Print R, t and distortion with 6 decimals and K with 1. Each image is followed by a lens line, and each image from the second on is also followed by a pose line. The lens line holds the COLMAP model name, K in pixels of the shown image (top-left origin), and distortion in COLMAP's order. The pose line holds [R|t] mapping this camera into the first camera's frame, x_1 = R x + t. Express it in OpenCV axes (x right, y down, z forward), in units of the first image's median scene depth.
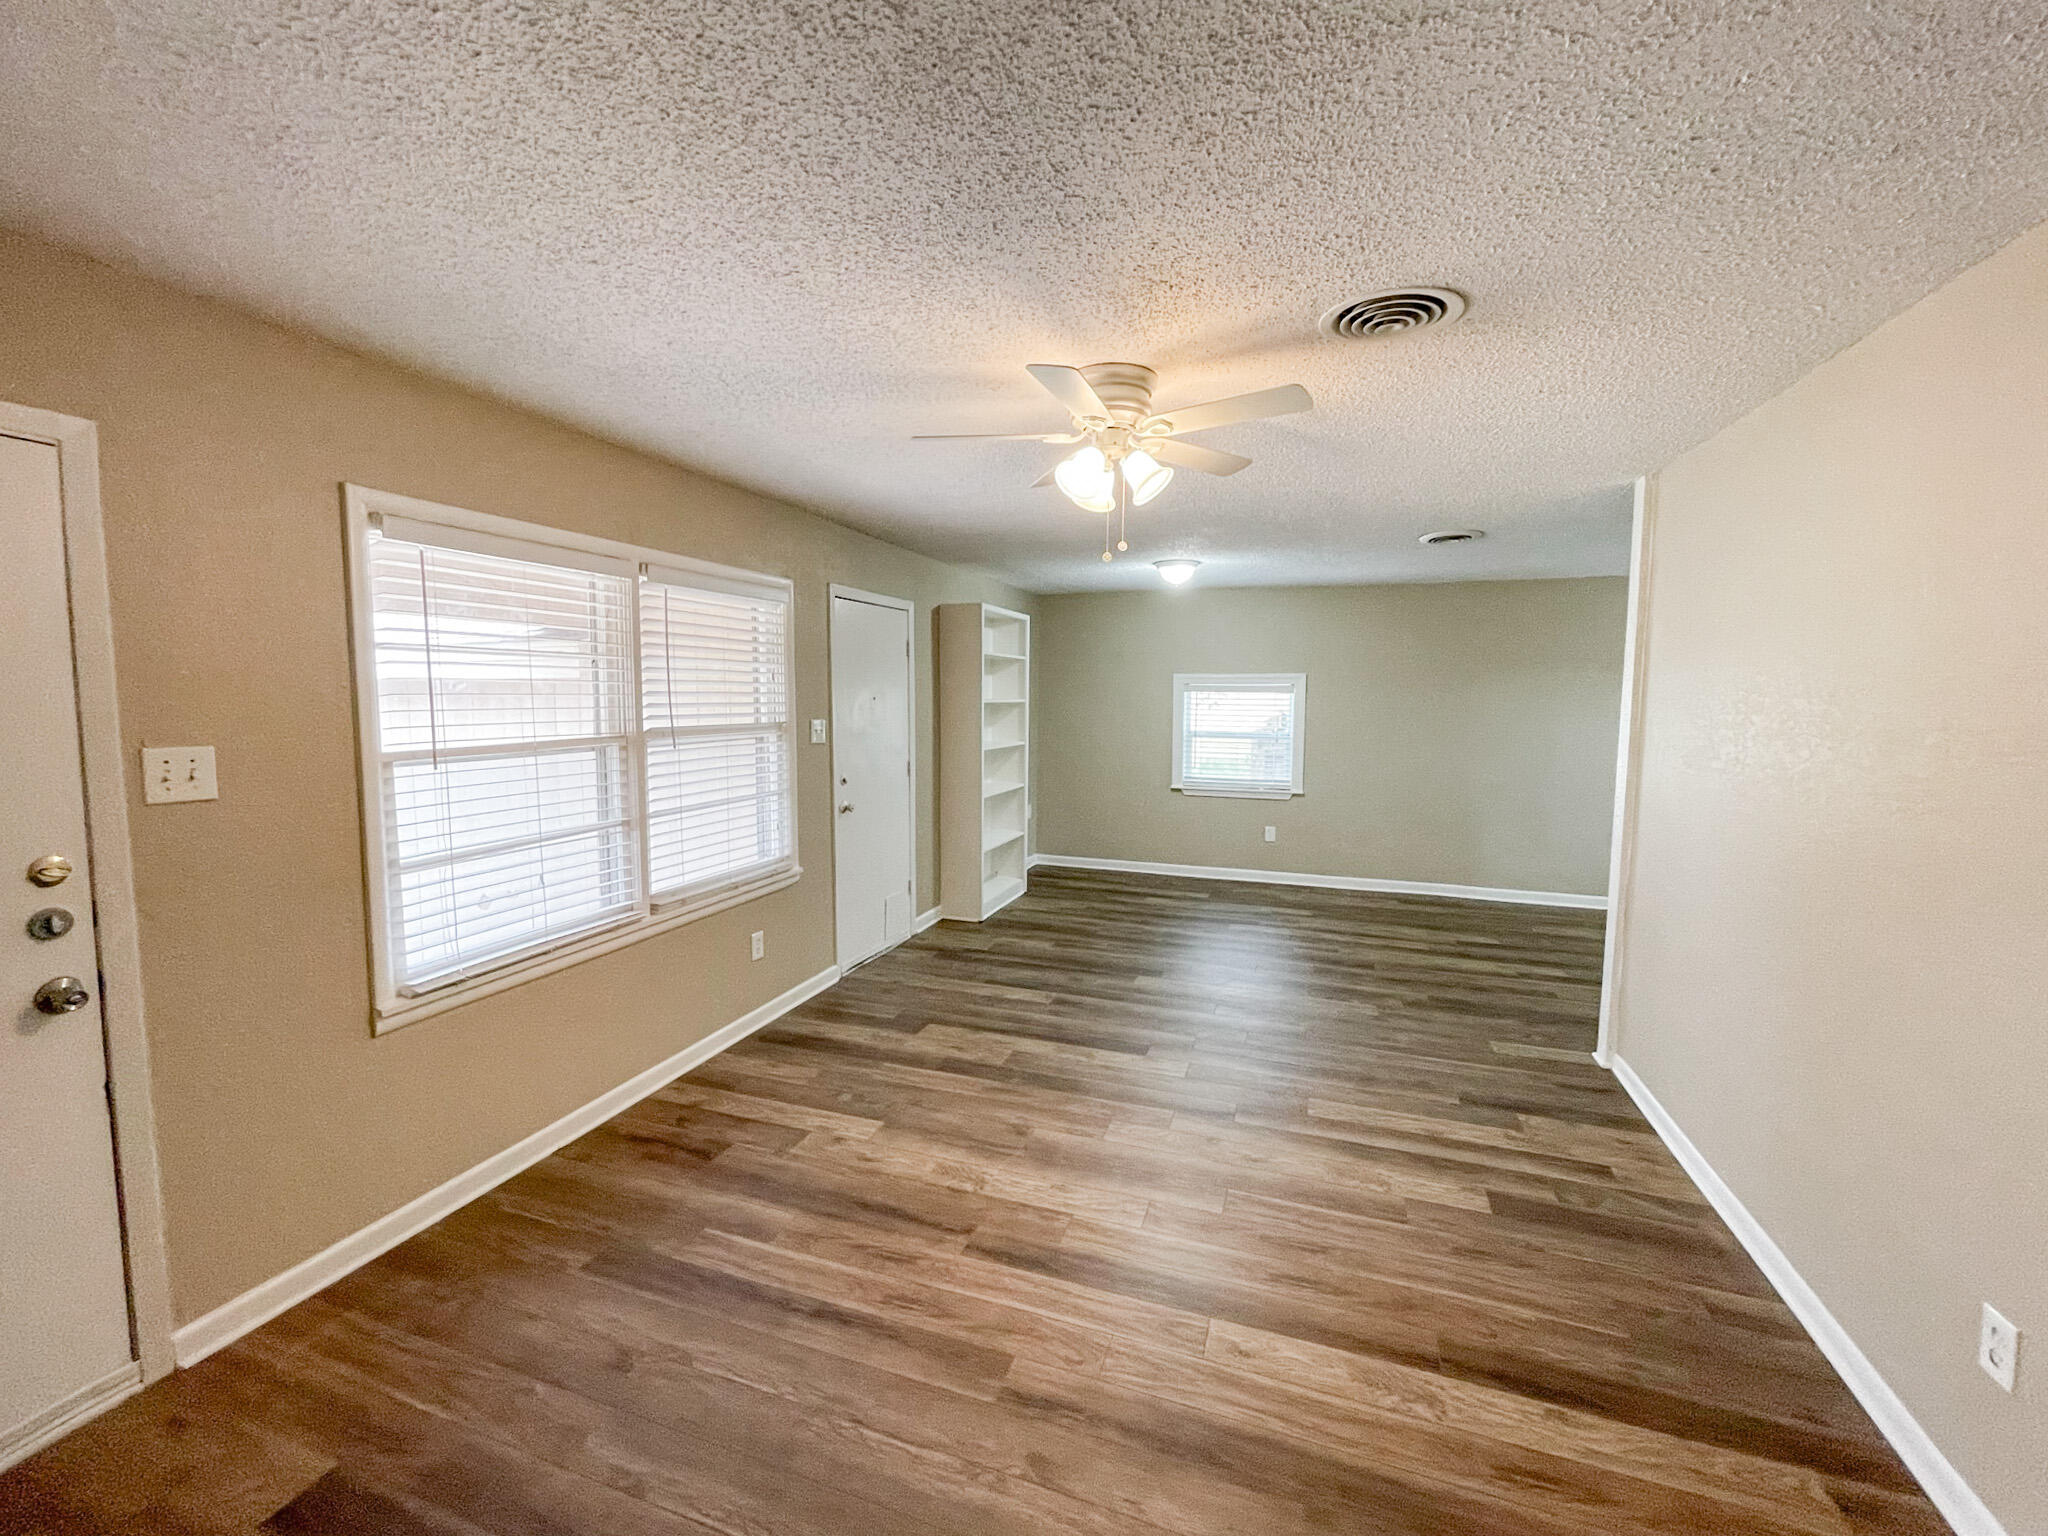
lens RADIAL K [[828.8, 0, 1036.7], [0, 828.8, 762.0], [0, 0, 1]] dist [-0.010120, -0.000046]
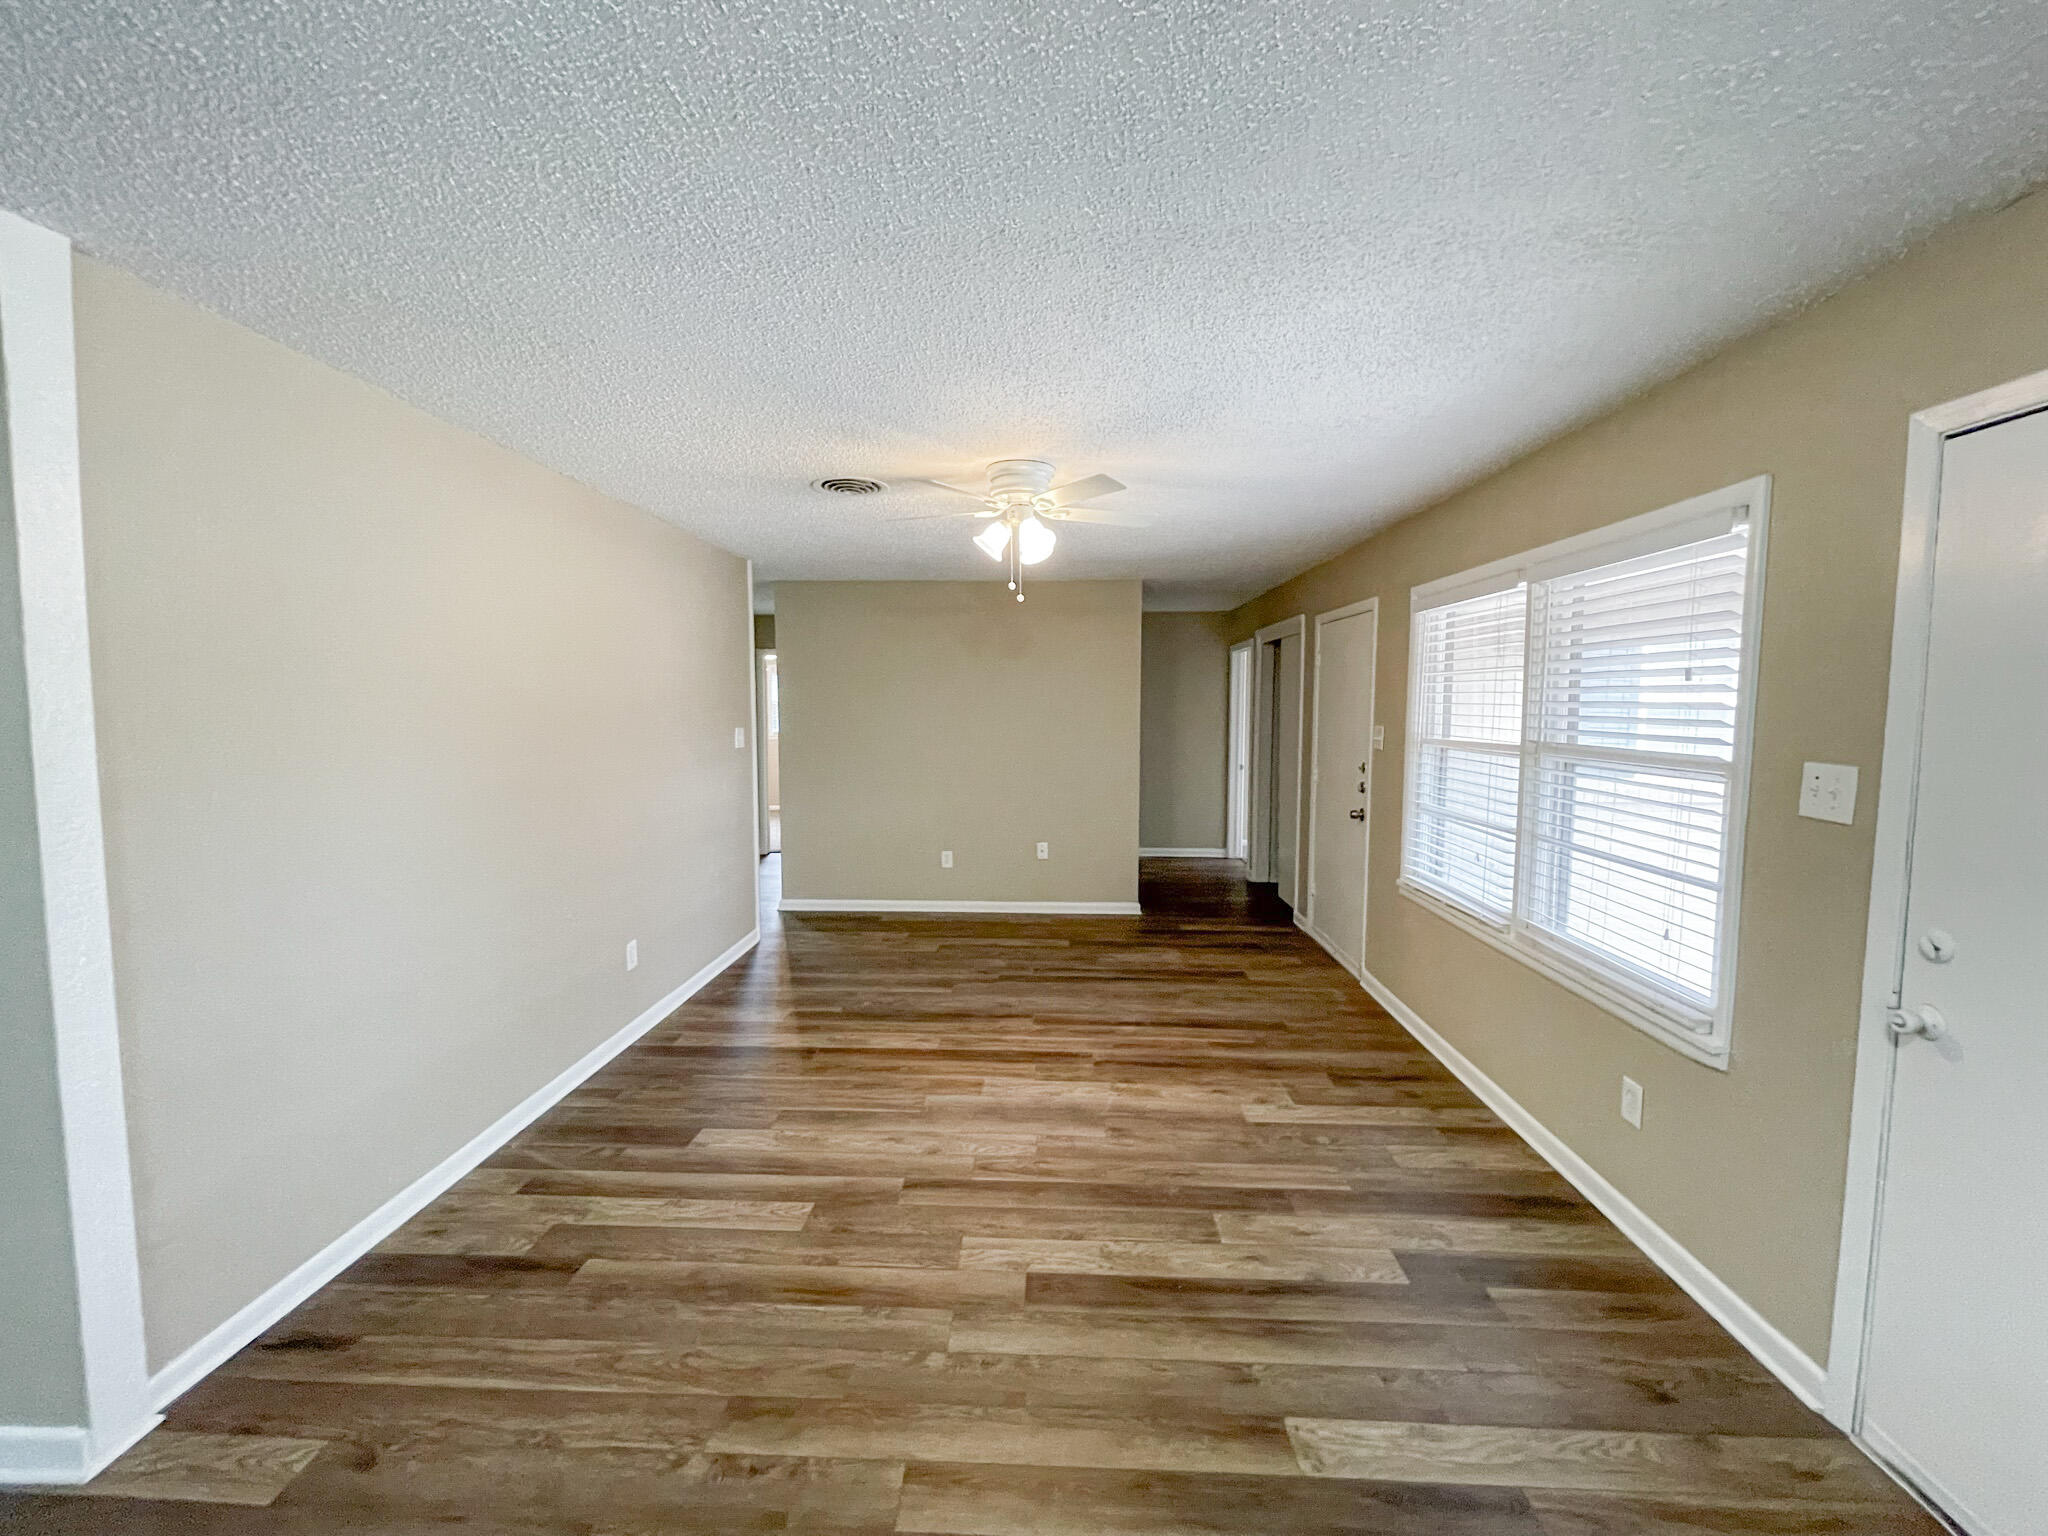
lens RADIAL K [[828.8, 0, 1035.5], [0, 828.8, 762.9], [0, 0, 1]] dist [-0.010120, -0.000046]
pose [[-0.955472, 0.015424, -0.294680, 0.354224], [-0.031239, 0.987734, 0.152987, -0.147332], [0.293425, 0.155380, -0.943270, 1.789616]]
